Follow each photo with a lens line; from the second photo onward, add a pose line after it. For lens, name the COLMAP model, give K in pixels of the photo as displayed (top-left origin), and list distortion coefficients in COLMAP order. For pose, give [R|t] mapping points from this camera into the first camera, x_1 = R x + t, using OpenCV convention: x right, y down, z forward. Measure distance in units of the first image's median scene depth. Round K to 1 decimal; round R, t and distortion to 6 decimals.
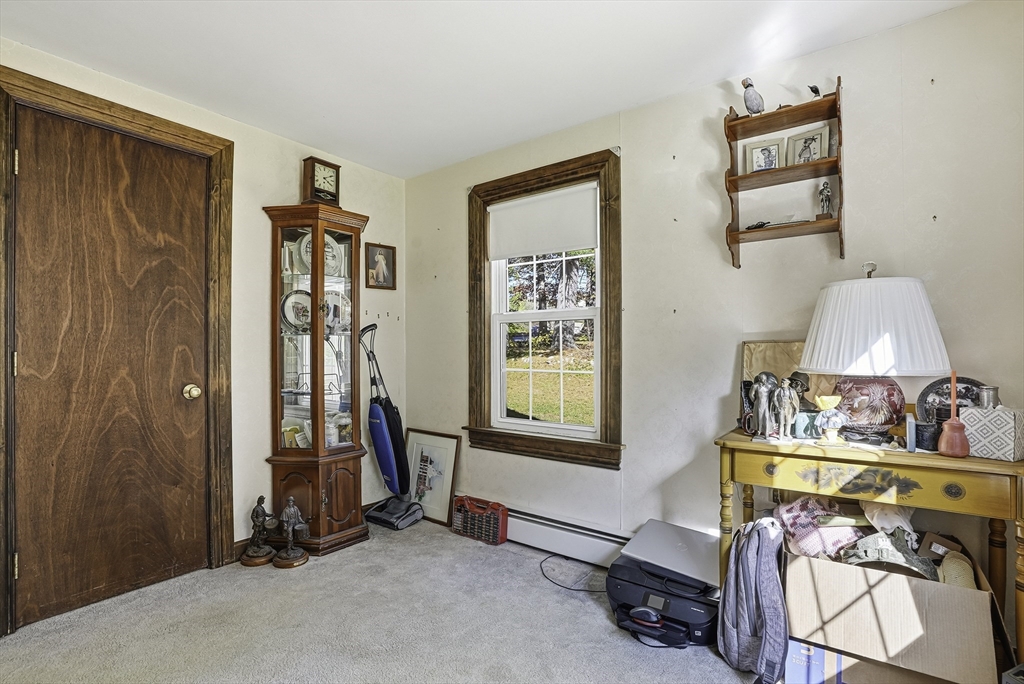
lens RADIAL K [[492.2, 0, 512.0], [0, 492.2, 342.0], [0, 0, 1]] dist [-0.078230, 0.033178]
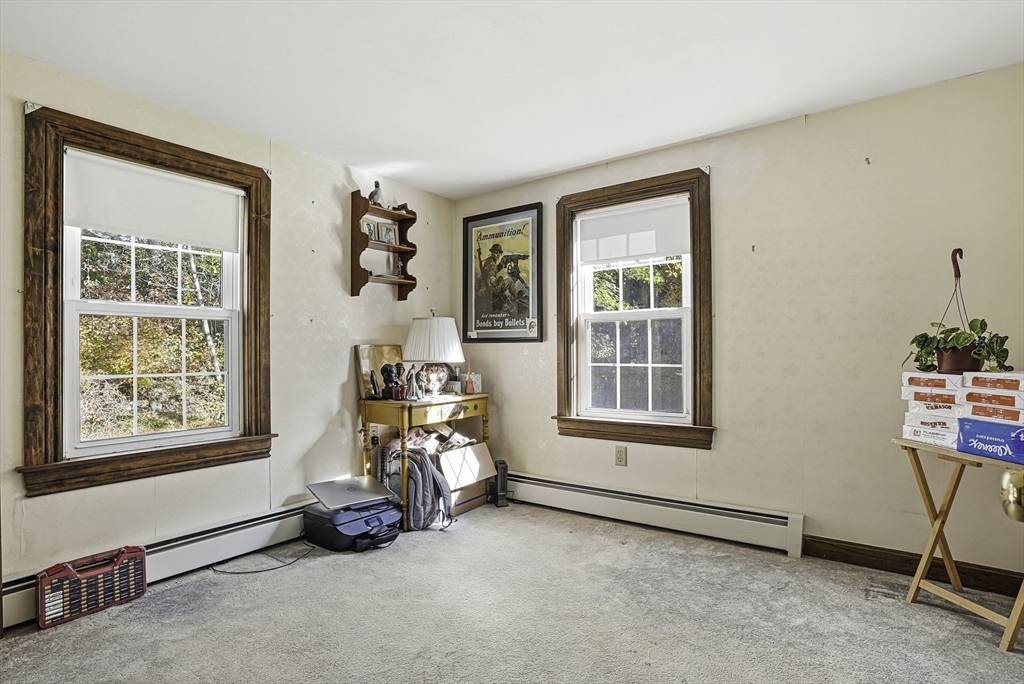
lens RADIAL K [[492.2, 0, 512.0], [0, 492.2, 342.0], [0, 0, 1]] dist [-0.078230, 0.033178]
pose [[-0.010507, 0.022280, 0.999697, -0.897664], [-0.011504, 0.999683, -0.022401, 0.013814], [-0.999879, -0.011736, -0.010247, 0.445540]]
